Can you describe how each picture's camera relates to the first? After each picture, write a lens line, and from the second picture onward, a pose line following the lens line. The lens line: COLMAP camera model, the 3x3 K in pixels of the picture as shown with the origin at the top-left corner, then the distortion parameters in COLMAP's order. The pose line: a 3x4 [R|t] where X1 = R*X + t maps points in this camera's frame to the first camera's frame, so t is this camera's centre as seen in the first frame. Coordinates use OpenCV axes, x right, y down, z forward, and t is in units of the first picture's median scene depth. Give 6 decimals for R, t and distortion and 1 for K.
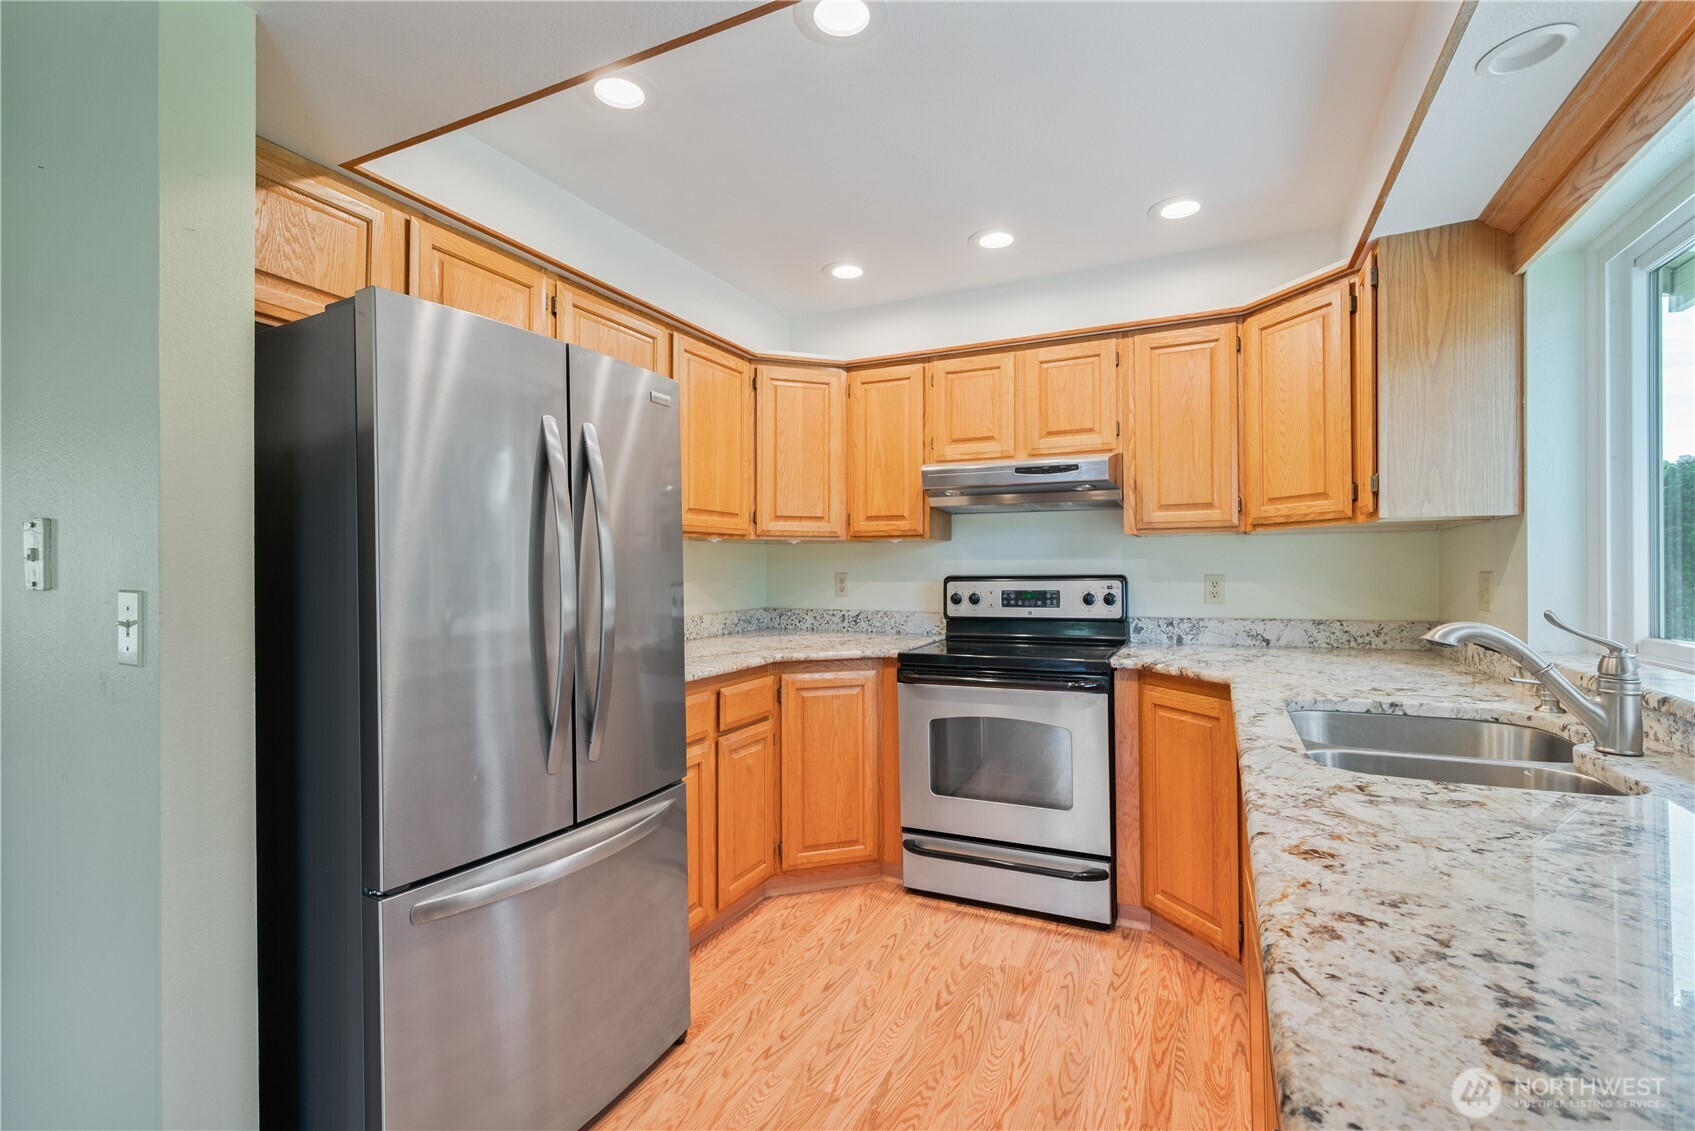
lens RADIAL K [[756.1, 0, 847.5], [0, 756.1, 565.5], [0, 0, 1]] dist [0.000607, -0.000092]
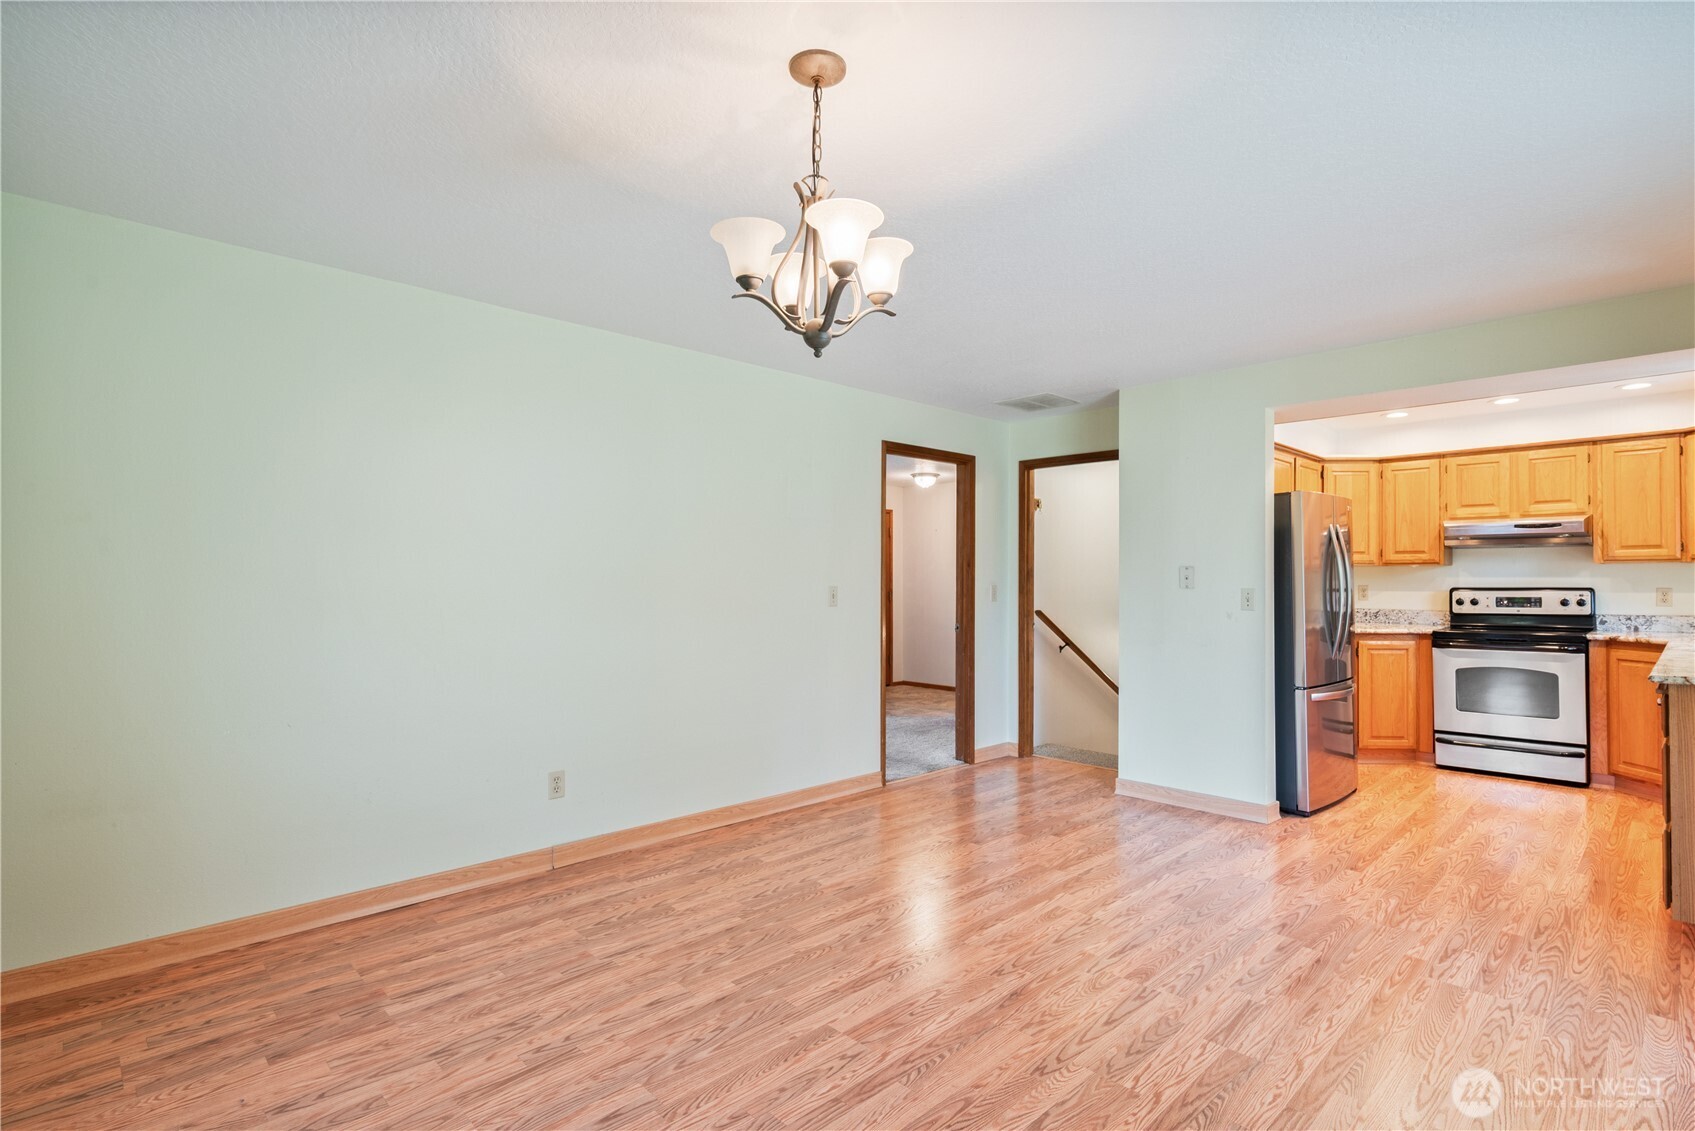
lens RADIAL K [[817.3, 0, 850.0], [0, 817.3, 575.1], [0, 0, 1]] dist [-0.000046, 0.000432]
pose [[0.937919, 0.002905, -0.346843, -0.560785], [-0.003730, 0.999992, -0.001712, -0.006148], [0.346835, 0.002899, 0.937922, -1.290615]]
